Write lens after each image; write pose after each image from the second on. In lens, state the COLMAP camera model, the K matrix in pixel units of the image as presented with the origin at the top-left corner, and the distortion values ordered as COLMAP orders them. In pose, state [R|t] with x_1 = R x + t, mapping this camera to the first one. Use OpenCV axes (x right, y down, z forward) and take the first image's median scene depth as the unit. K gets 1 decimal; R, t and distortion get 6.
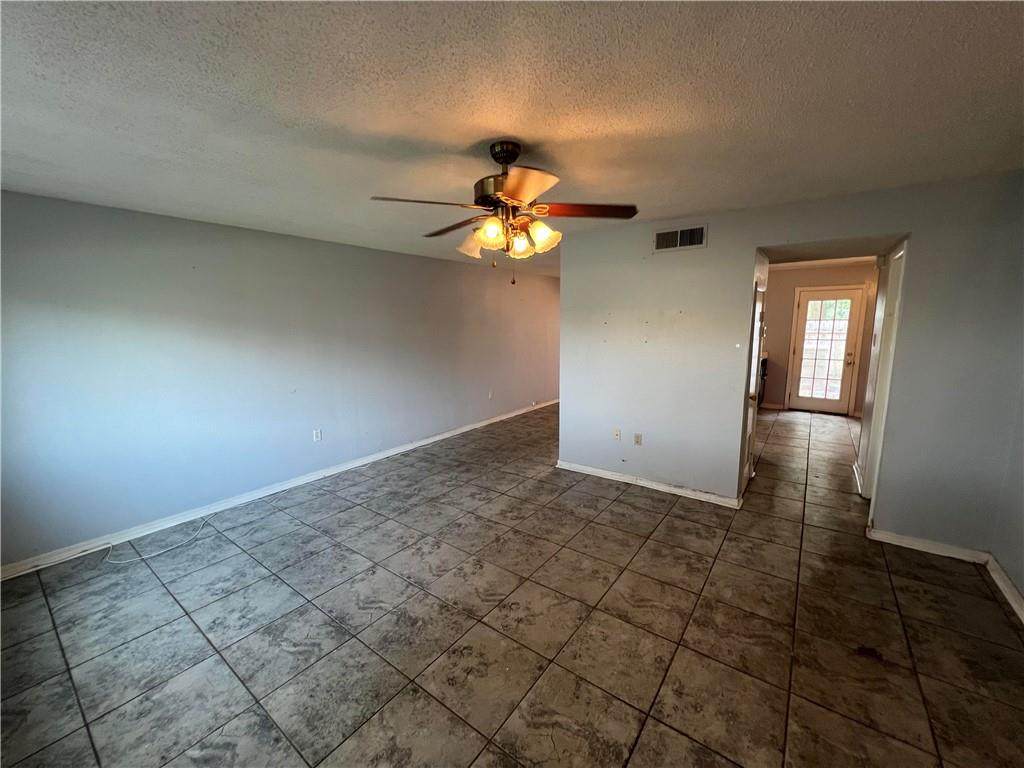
lens RADIAL K [[409.0, 0, 511.5], [0, 409.0, 385.2], [0, 0, 1]] dist [0.000824, 0.000122]
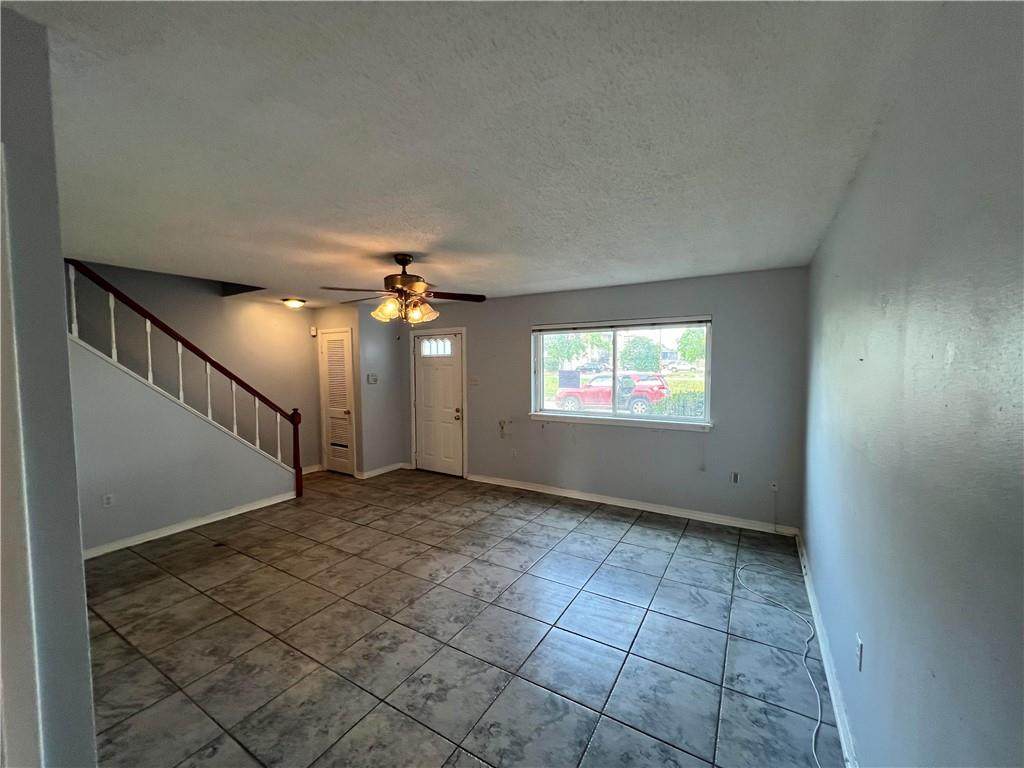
lens RADIAL K [[409.0, 0, 512.0], [0, 409.0, 384.8], [0, 0, 1]] dist [0.000824, 0.000122]
pose [[-0.994845, 0.024648, -0.098371, -0.203922], [0.004254, 0.979302, 0.202361, -0.314516], [0.101323, 0.200899, -0.974358, 2.073241]]
